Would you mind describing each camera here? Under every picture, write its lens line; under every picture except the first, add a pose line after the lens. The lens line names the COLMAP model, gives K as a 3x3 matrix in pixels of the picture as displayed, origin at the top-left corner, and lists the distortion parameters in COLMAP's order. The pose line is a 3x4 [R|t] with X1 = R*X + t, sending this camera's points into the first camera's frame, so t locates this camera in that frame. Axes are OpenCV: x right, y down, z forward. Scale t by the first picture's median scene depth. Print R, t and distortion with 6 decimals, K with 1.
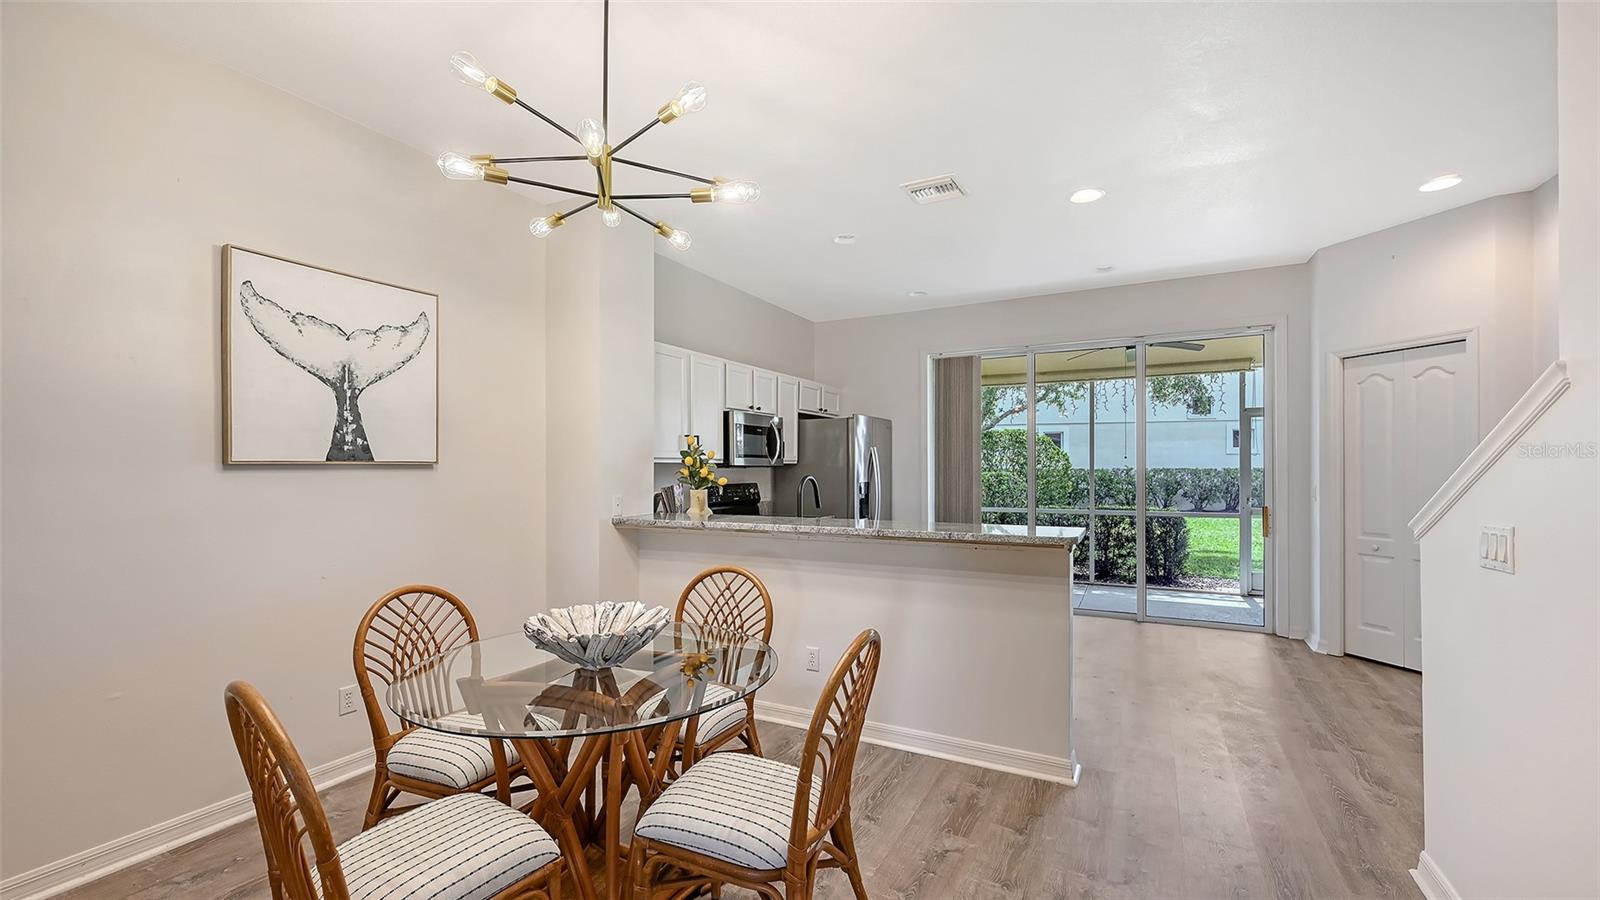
lens RADIAL K [[653.3, 0, 800.9], [0, 653.3, 463.1], [0, 0, 1]] dist [0.000316, 0.000023]
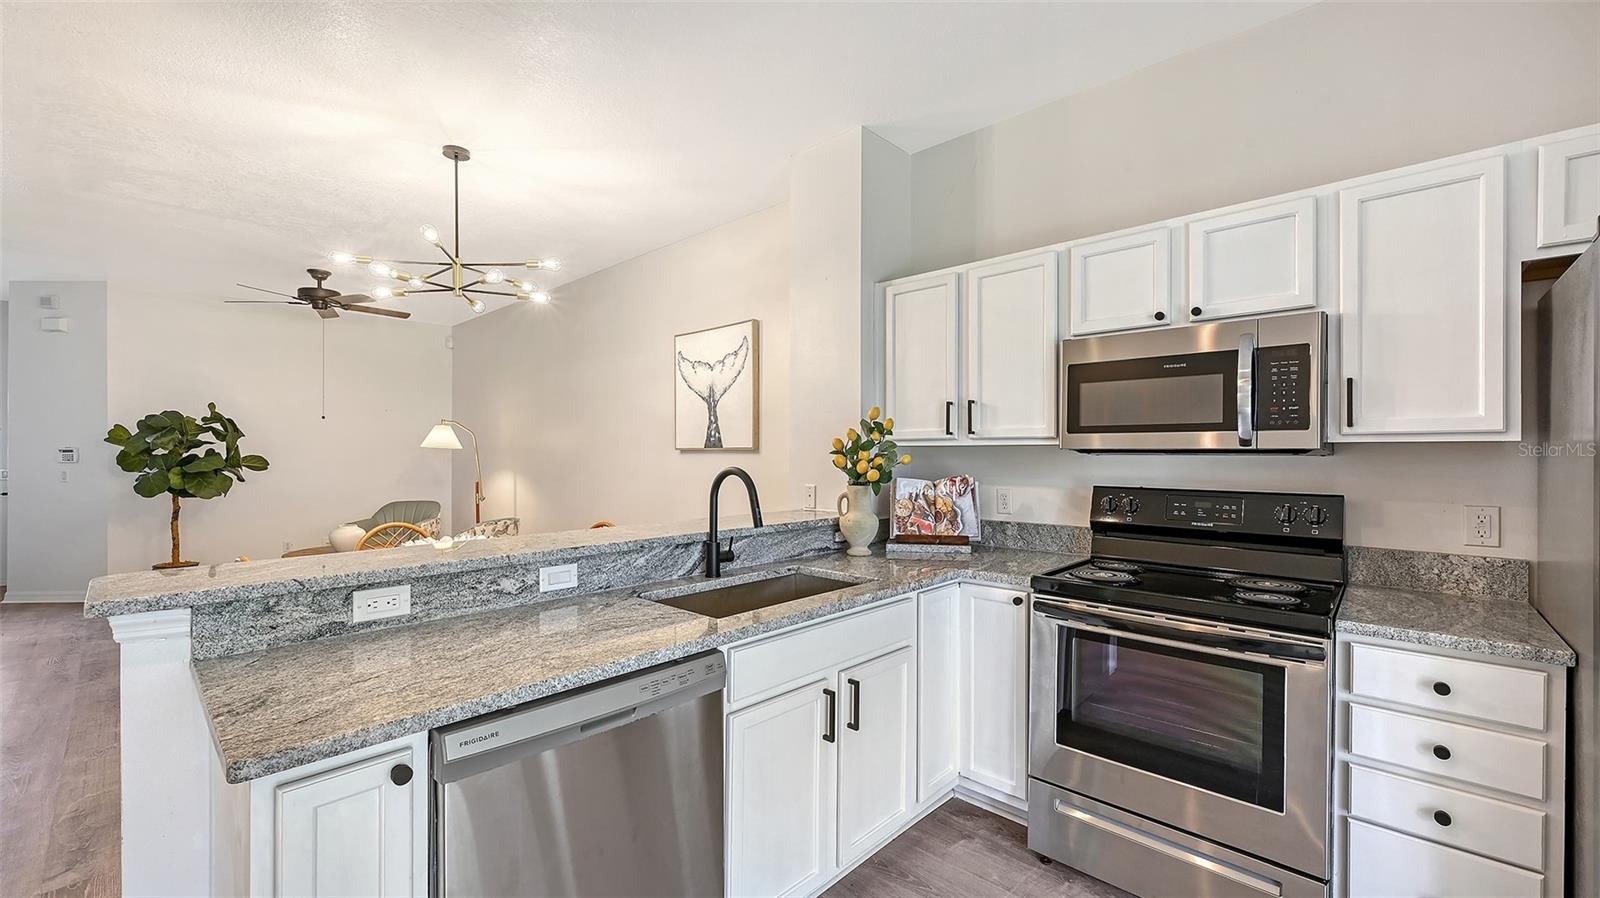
lens RADIAL K [[646.4, 0, 759.0], [0, 646.4, 453.3], [0, 0, 1]] dist [0.000844, 0.000092]
pose [[-0.298263, 0.002299, -0.954481, 0.388672], [0.003539, 0.999993, 0.001303, 0.004354], [0.954477, -0.002989, -0.298269, 0.812172]]
